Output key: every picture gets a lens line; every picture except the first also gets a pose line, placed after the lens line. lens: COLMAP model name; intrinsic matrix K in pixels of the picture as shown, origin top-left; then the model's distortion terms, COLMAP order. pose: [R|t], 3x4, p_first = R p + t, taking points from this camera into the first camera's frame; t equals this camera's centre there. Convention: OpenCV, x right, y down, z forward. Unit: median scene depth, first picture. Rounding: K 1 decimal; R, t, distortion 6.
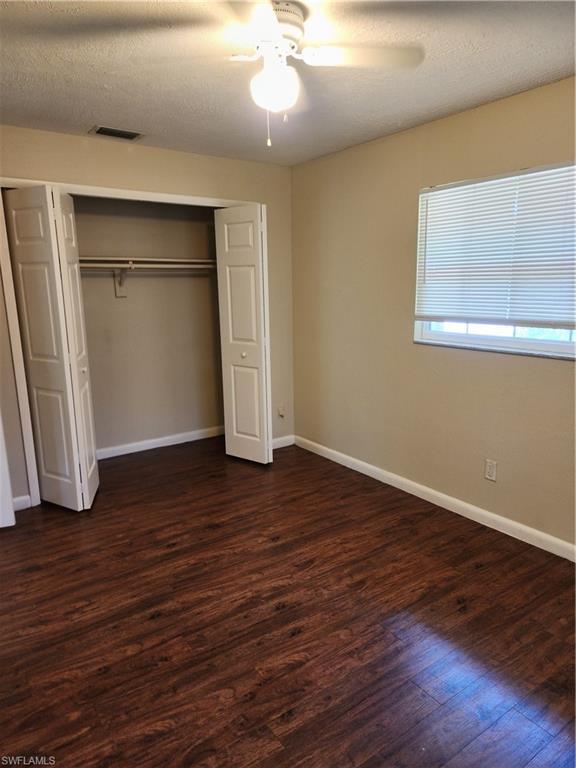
lens RADIAL K [[513.8, 0, 288.0], [0, 513.8, 384.0], [0, 0, 1]] dist [0.041176, -0.002147]
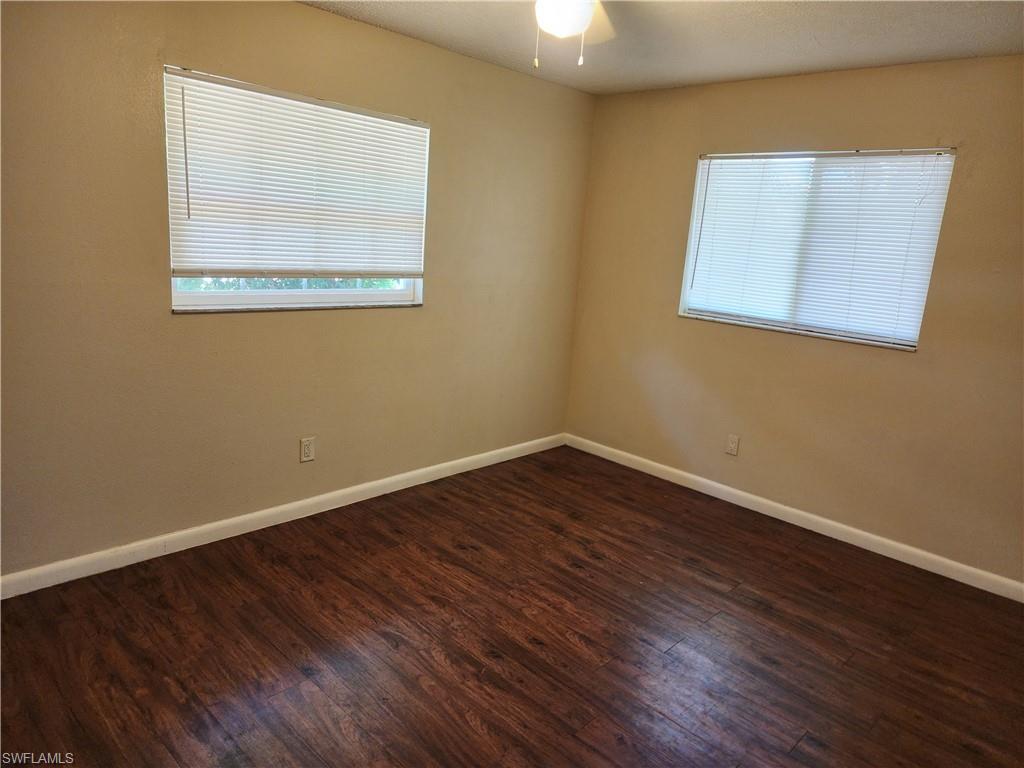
lens RADIAL K [[685.1, 0, 512.0], [0, 685.1, 384.0], [0, 0, 1]] dist [0.041176, -0.002147]
pose [[-0.172892, -0.216994, 0.960740, -0.822005], [0.129692, 0.961921, 0.240600, -0.186724], [-0.976365, 0.166198, -0.138166, 0.922940]]
